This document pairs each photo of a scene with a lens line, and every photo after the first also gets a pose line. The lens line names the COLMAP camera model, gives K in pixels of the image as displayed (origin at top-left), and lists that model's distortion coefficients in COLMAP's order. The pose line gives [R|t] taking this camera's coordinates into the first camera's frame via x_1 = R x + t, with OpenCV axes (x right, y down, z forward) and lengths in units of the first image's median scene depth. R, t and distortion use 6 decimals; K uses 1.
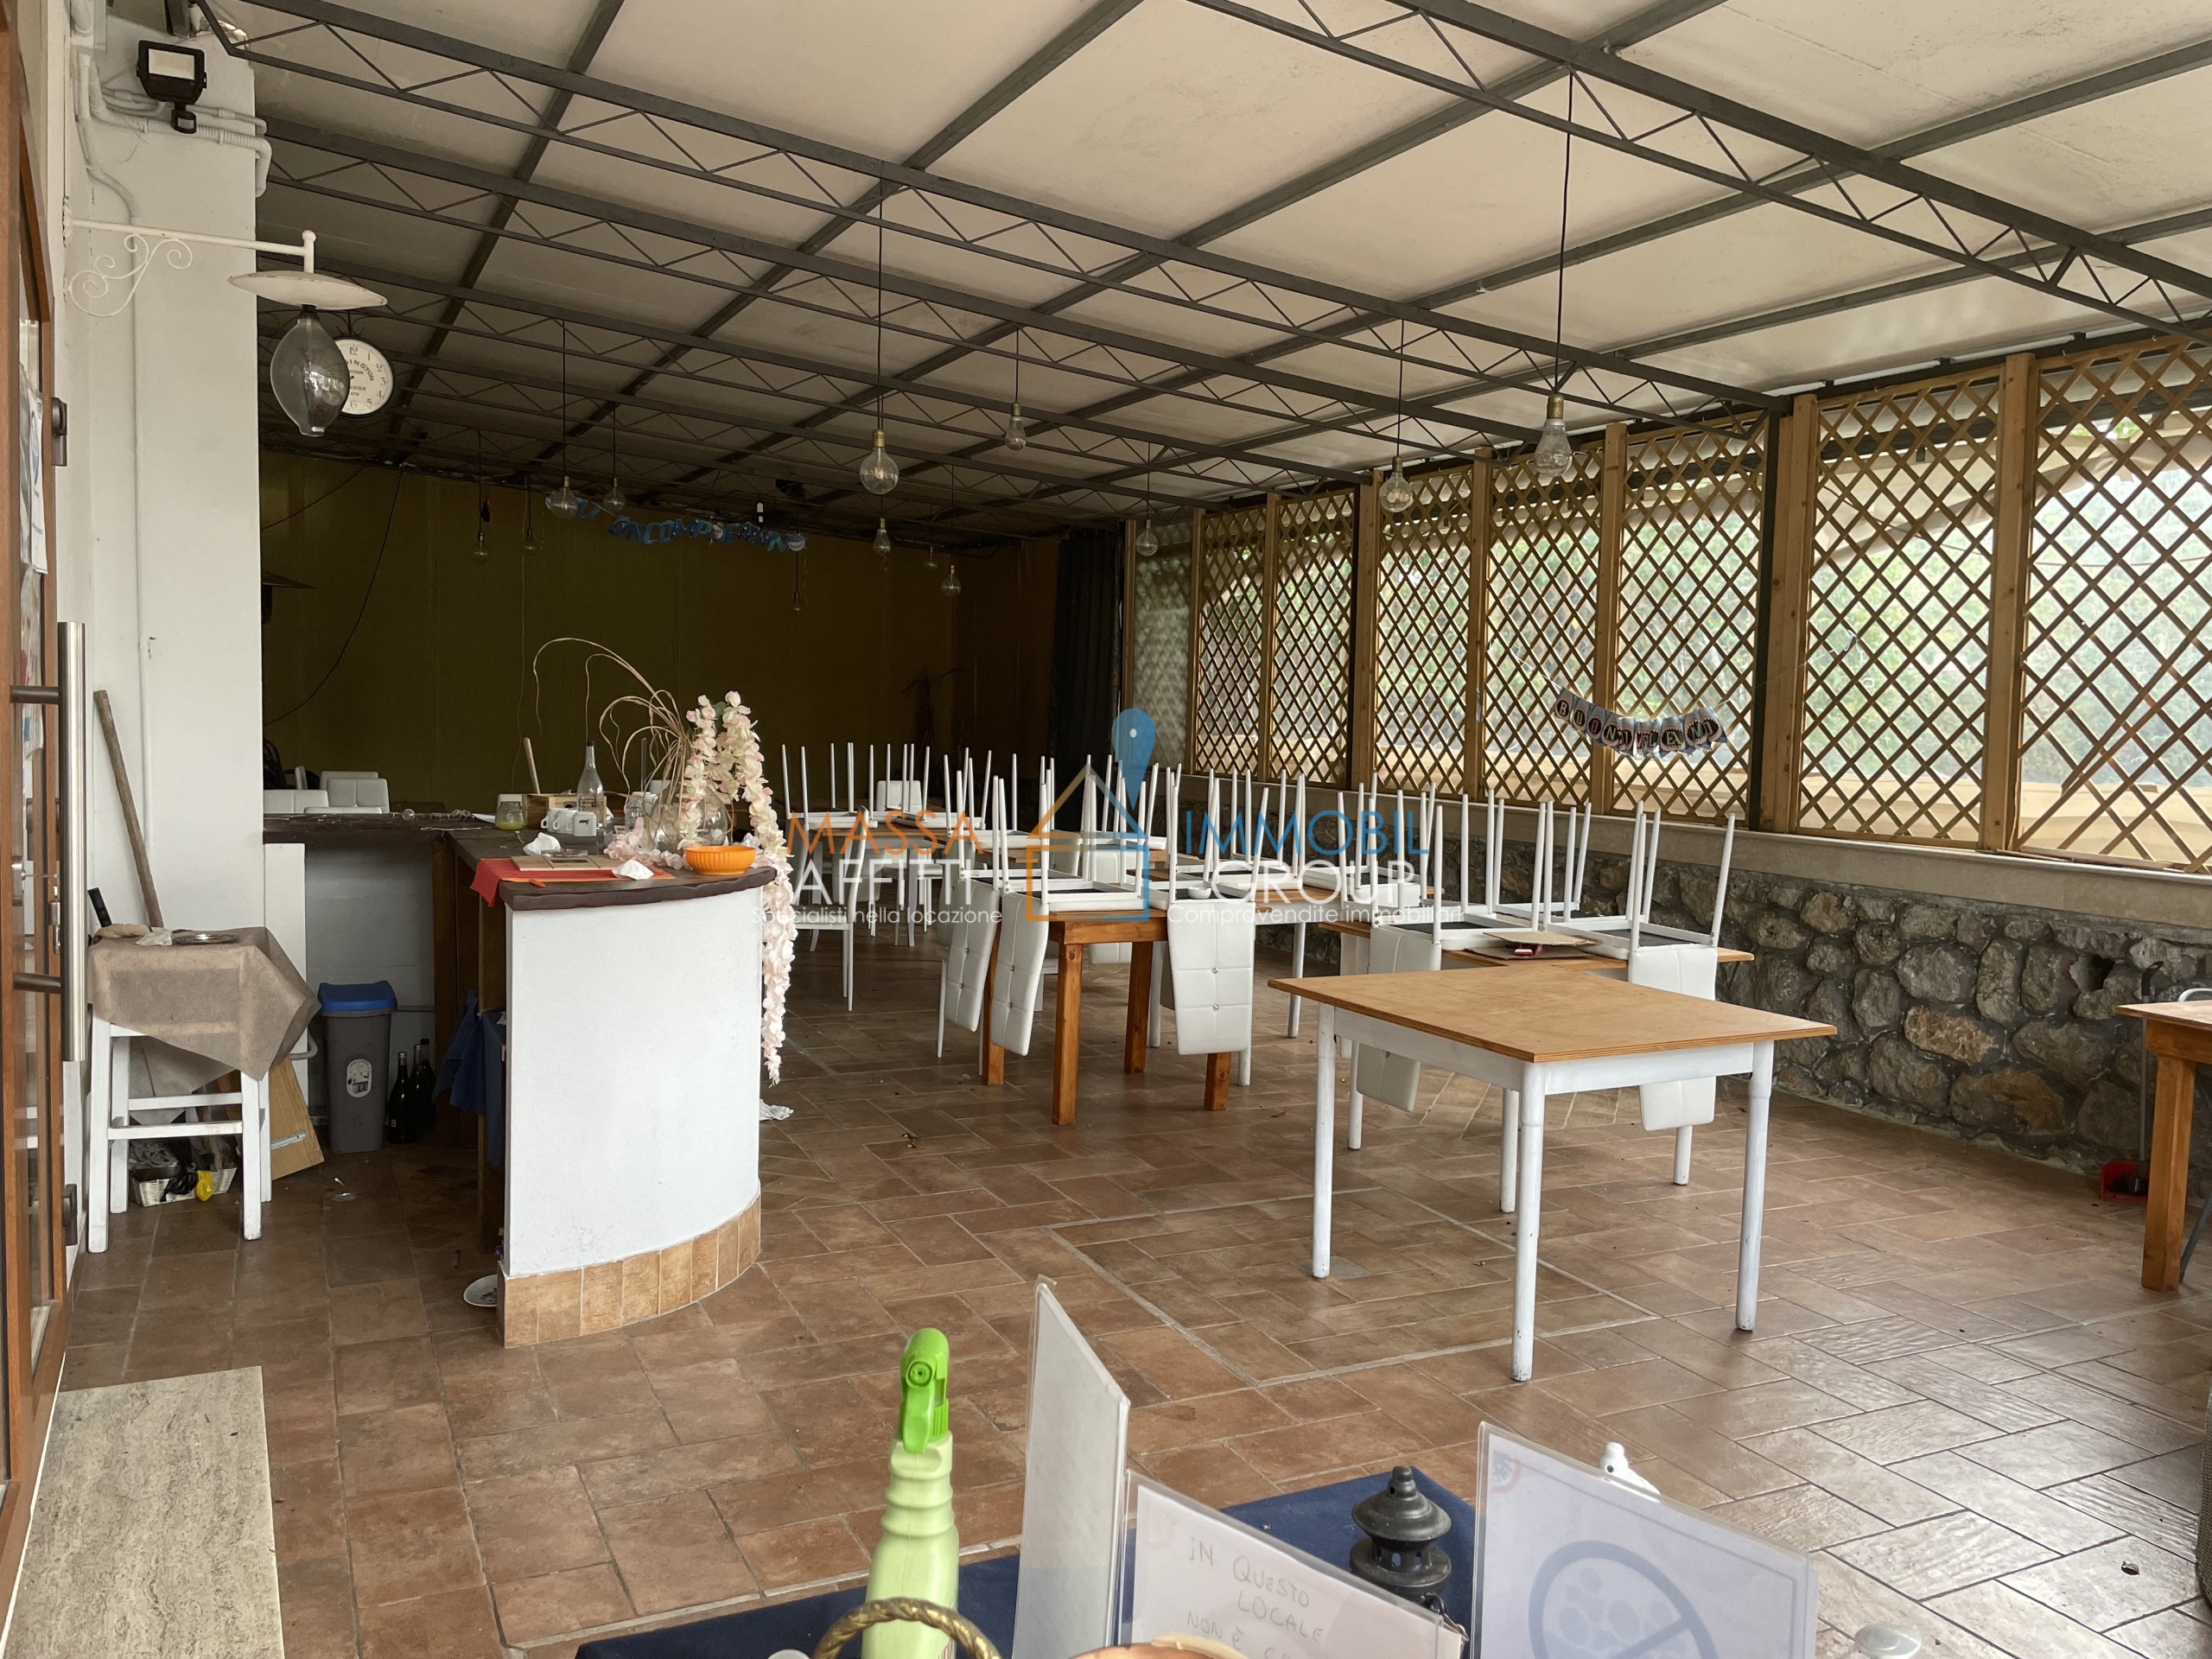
lens RADIAL K [[1648.3, 0, 1106.0], [0, 1648.3, 829.5], [0, 0, 1]] dist [-0.002083, -0.049683]
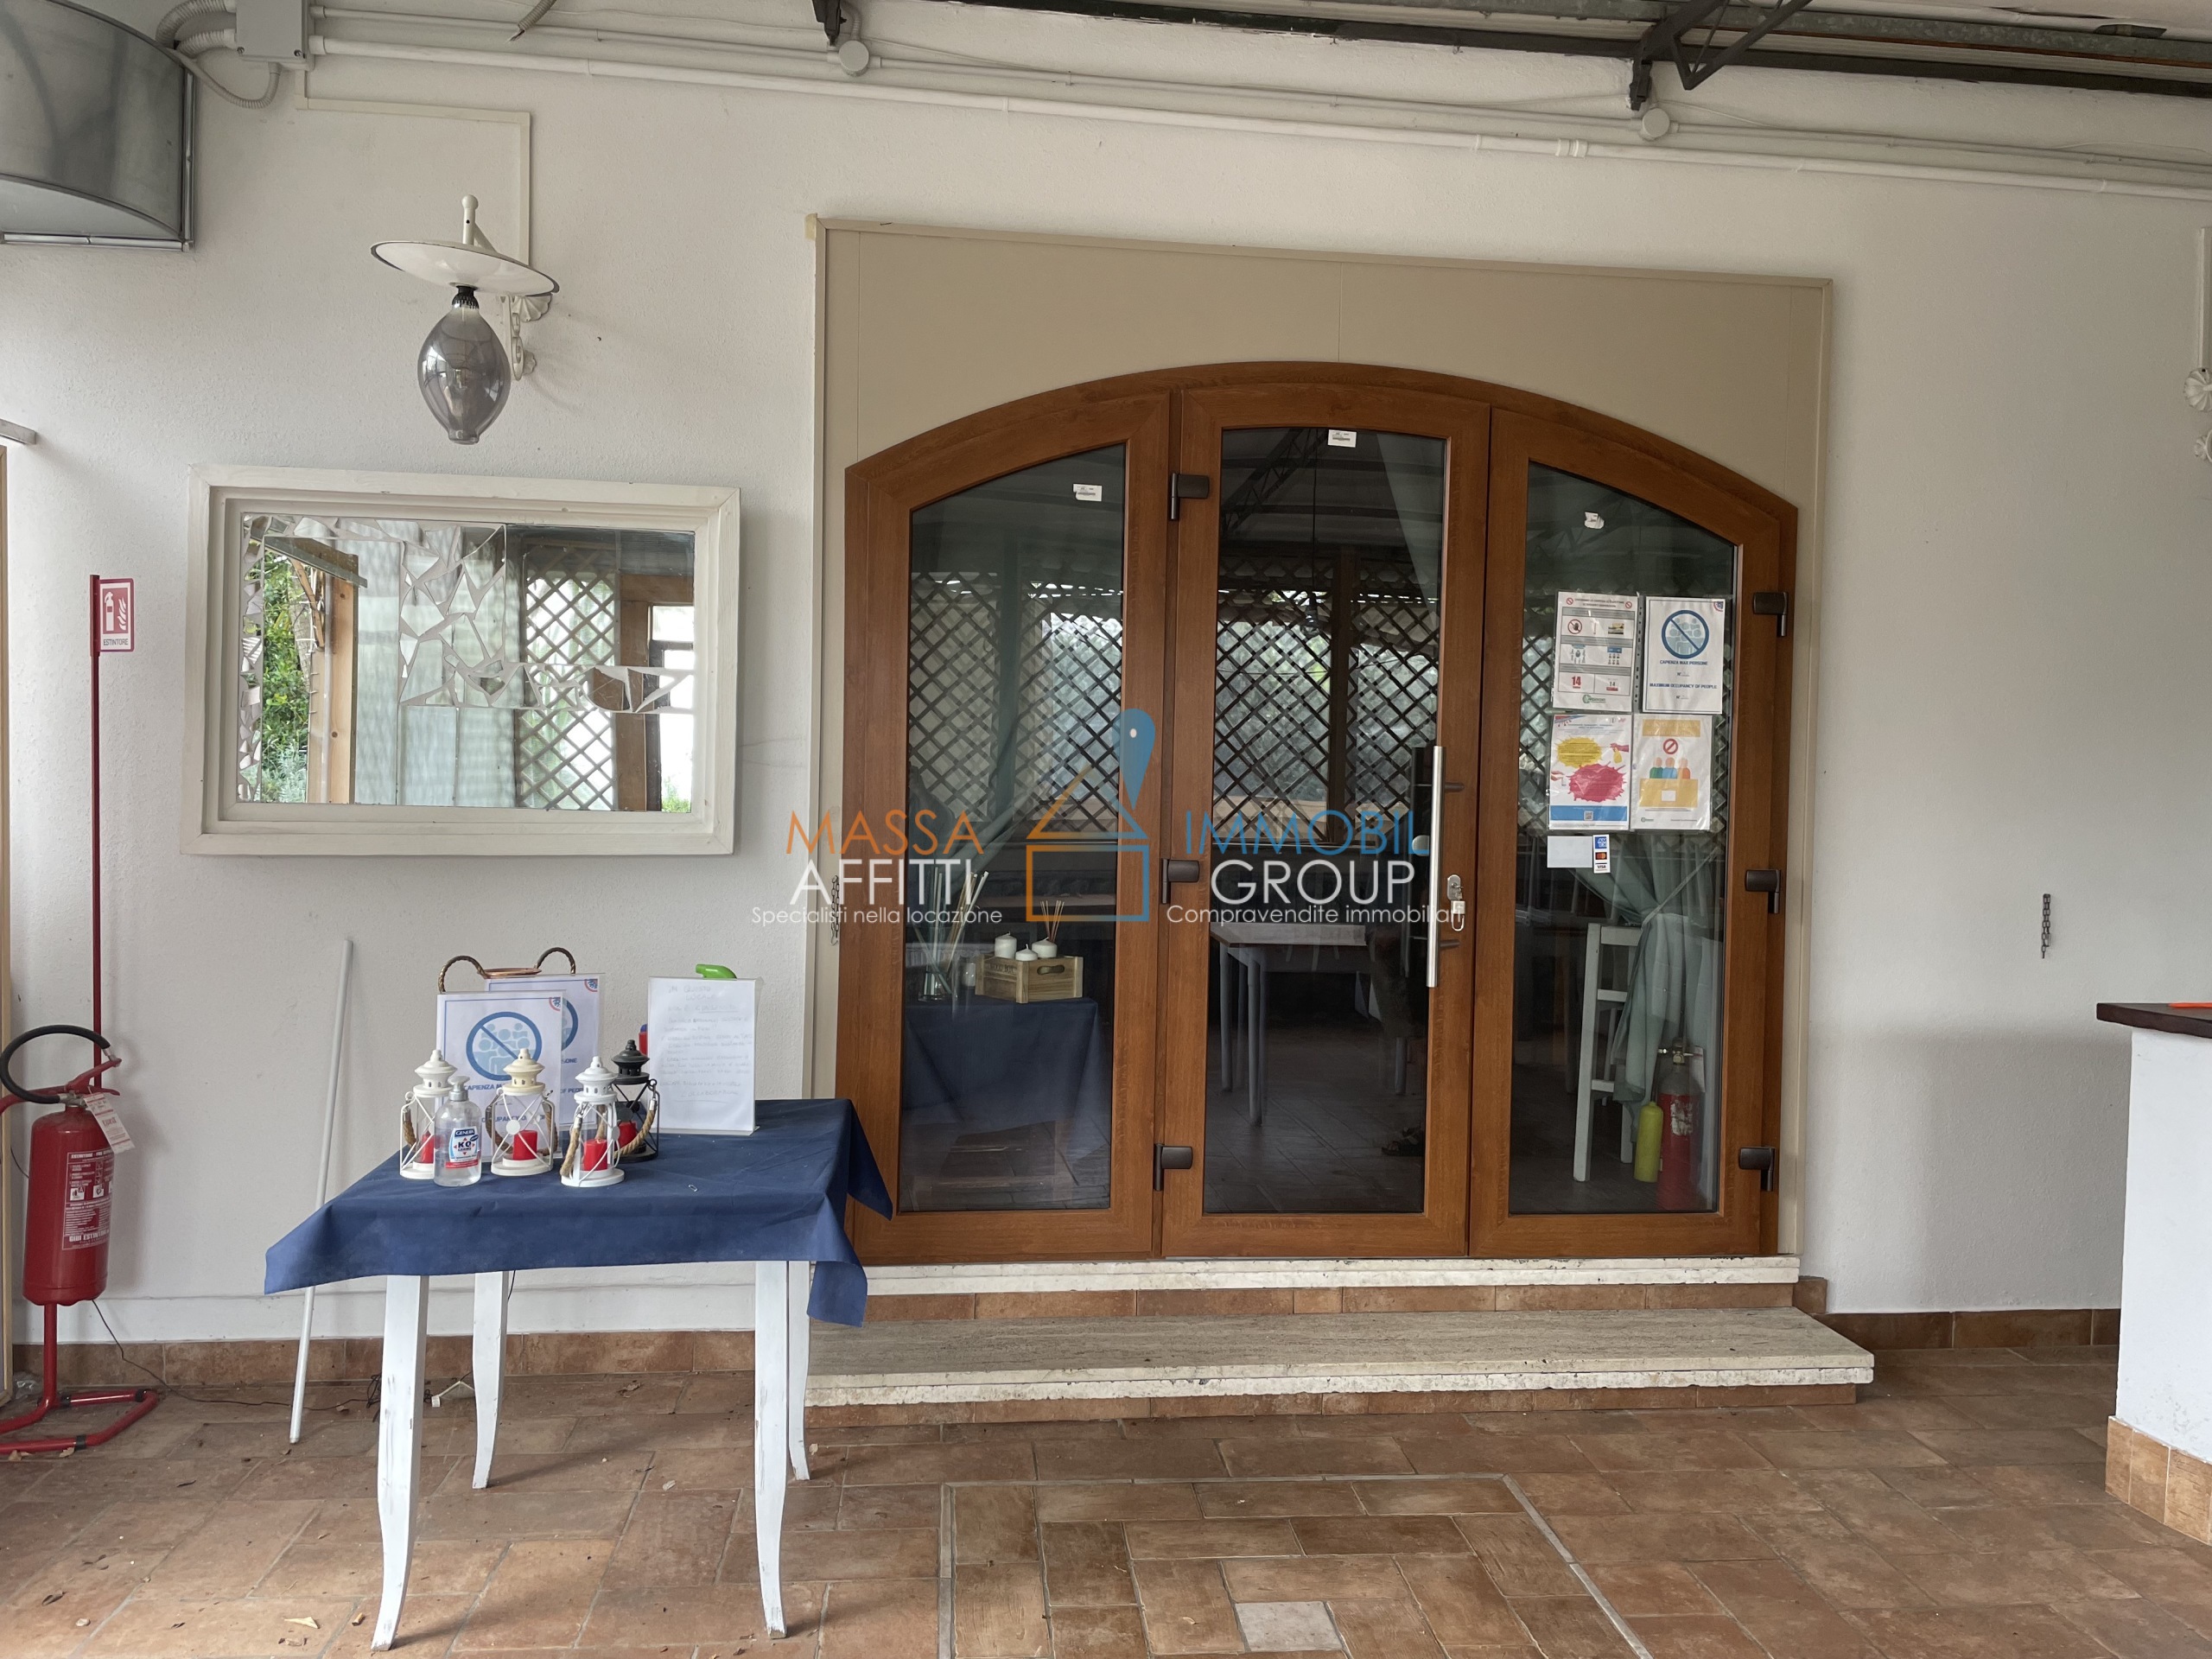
lens RADIAL K [[1648.3, 0, 1106.0], [0, 1648.3, 829.5], [0, 0, 1]] dist [-0.002083, -0.049683]
pose [[-0.347872, 0.000312, -0.937542, 0.758142], [-0.105239, 0.993667, 0.039380, -0.037814], [0.931617, 0.112366, -0.345636, 0.811523]]
